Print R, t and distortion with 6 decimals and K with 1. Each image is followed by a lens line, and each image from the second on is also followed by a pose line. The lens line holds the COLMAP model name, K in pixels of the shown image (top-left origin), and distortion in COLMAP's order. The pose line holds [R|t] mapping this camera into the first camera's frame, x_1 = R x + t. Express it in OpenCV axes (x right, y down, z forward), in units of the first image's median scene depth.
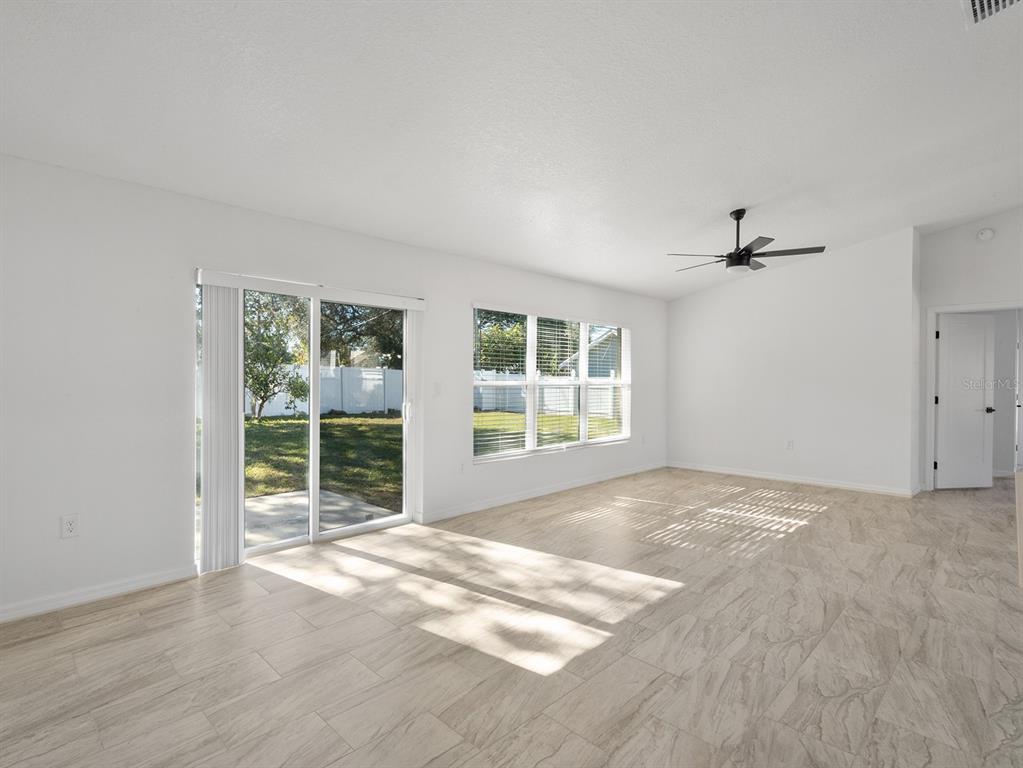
lens RADIAL K [[524.9, 0, 510.7], [0, 524.9, 379.8], [0, 0, 1]] dist [-0.007259, 0.004948]
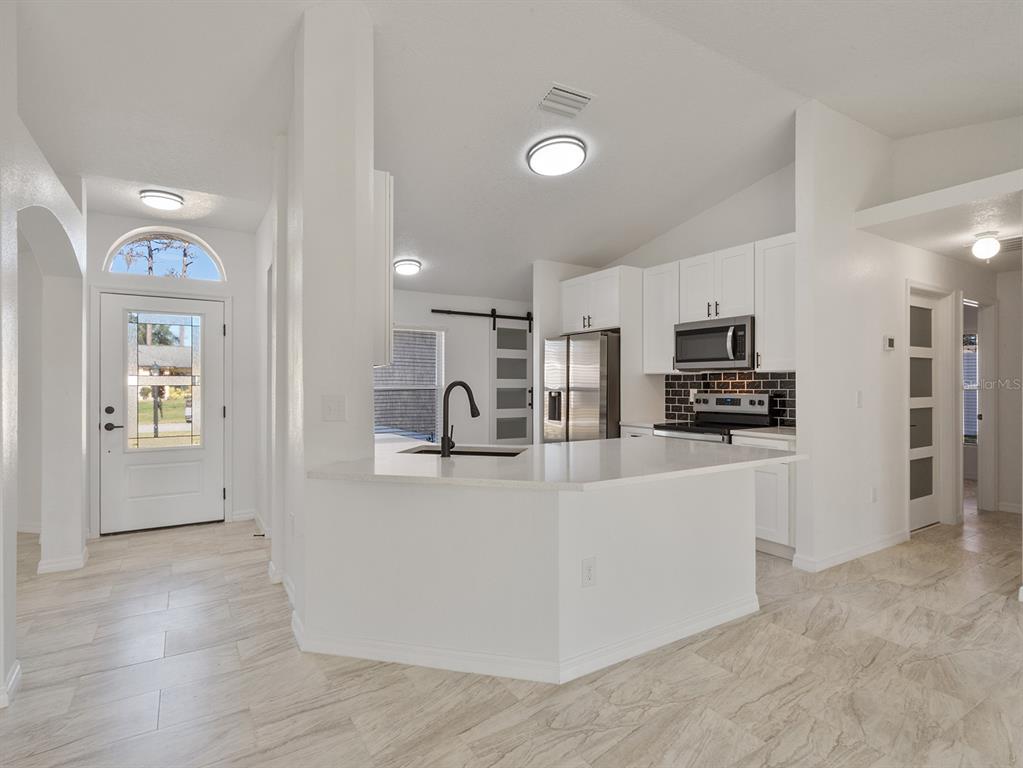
lens RADIAL K [[524.9, 0, 509.4], [0, 524.9, 386.2], [0, 0, 1]] dist [-0.007259, 0.004948]
pose [[-0.969820, -0.008862, 0.243661, 0.633022], [-0.006509, 0.999924, 0.010459, -0.000574], [-0.243736, 0.008557, -0.969804, 1.388470]]
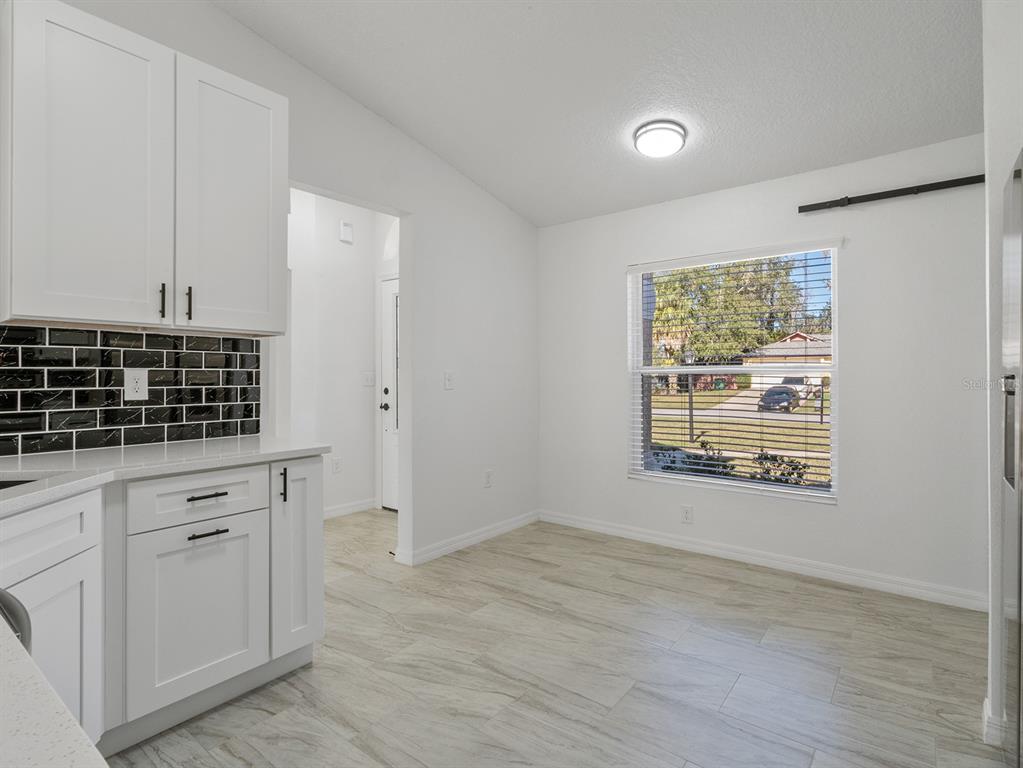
lens RADIAL K [[524.9, 0, 503.4], [0, 524.9, 373.1], [0, 0, 1]] dist [-0.007259, 0.004948]
pose [[-0.098614, -0.002662, 0.995122, 0.480952], [0.004031, 0.999987, 0.003075, 0.031962], [-0.995118, 0.004315, -0.098602, -0.006445]]
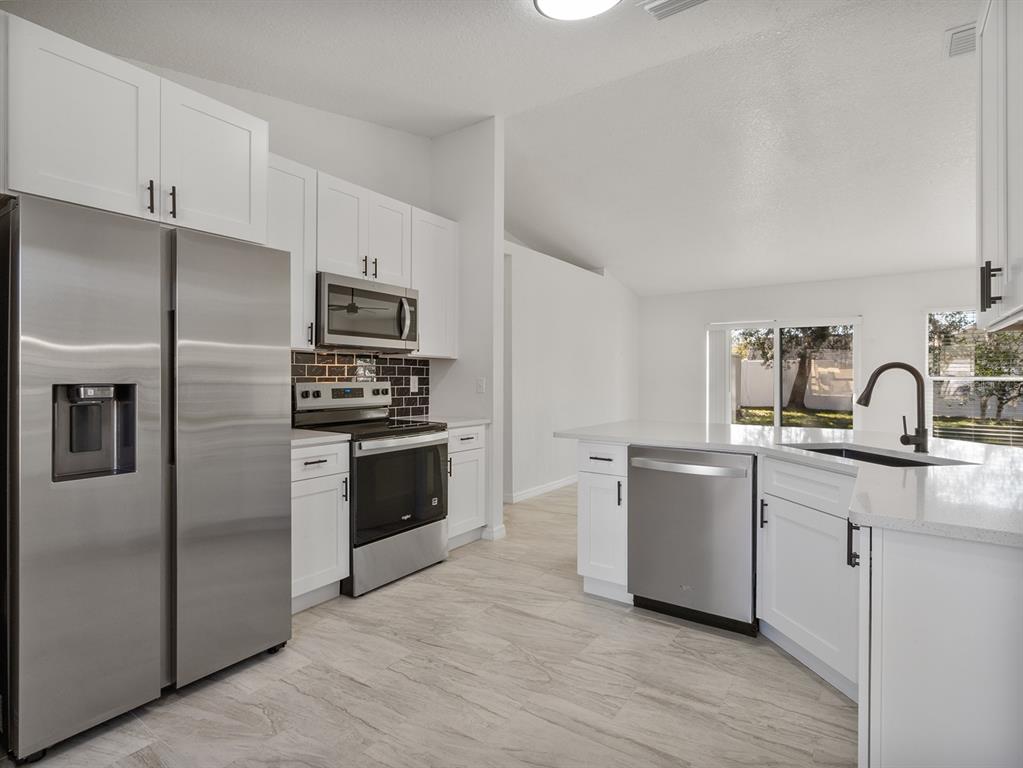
lens RADIAL K [[524.9, 0, 507.1], [0, 524.9, 379.4], [0, 0, 1]] dist [-0.007259, 0.004948]
pose [[0.160729, -0.005316, -0.986984, 1.619598], [-0.006043, 0.999961, -0.006370, 0.034129], [0.986980, 0.006988, 0.160691, -0.182266]]
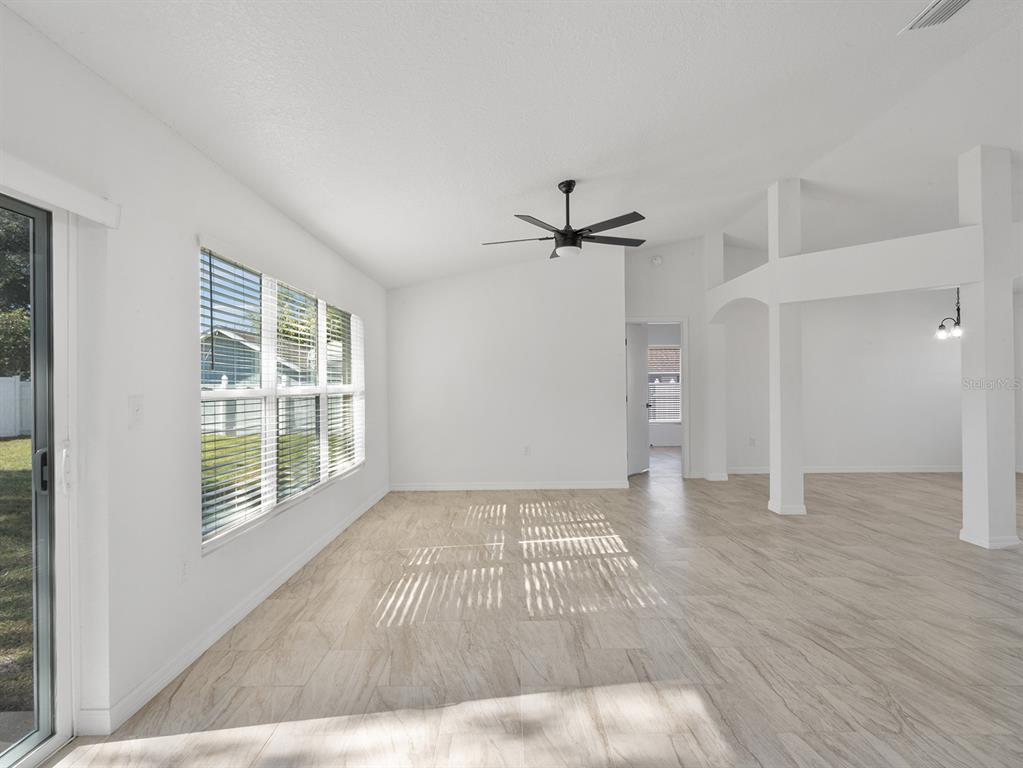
lens RADIAL K [[524.9, 0, 508.7], [0, 524.9, 374.2], [0, 0, 1]] dist [-0.007259, 0.004948]
pose [[0.720418, -0.000537, 0.693540, -0.360404], [0.017237, 0.999705, -0.017131, 0.000262], [-0.693326, 0.024296, 0.720214, 0.738430]]
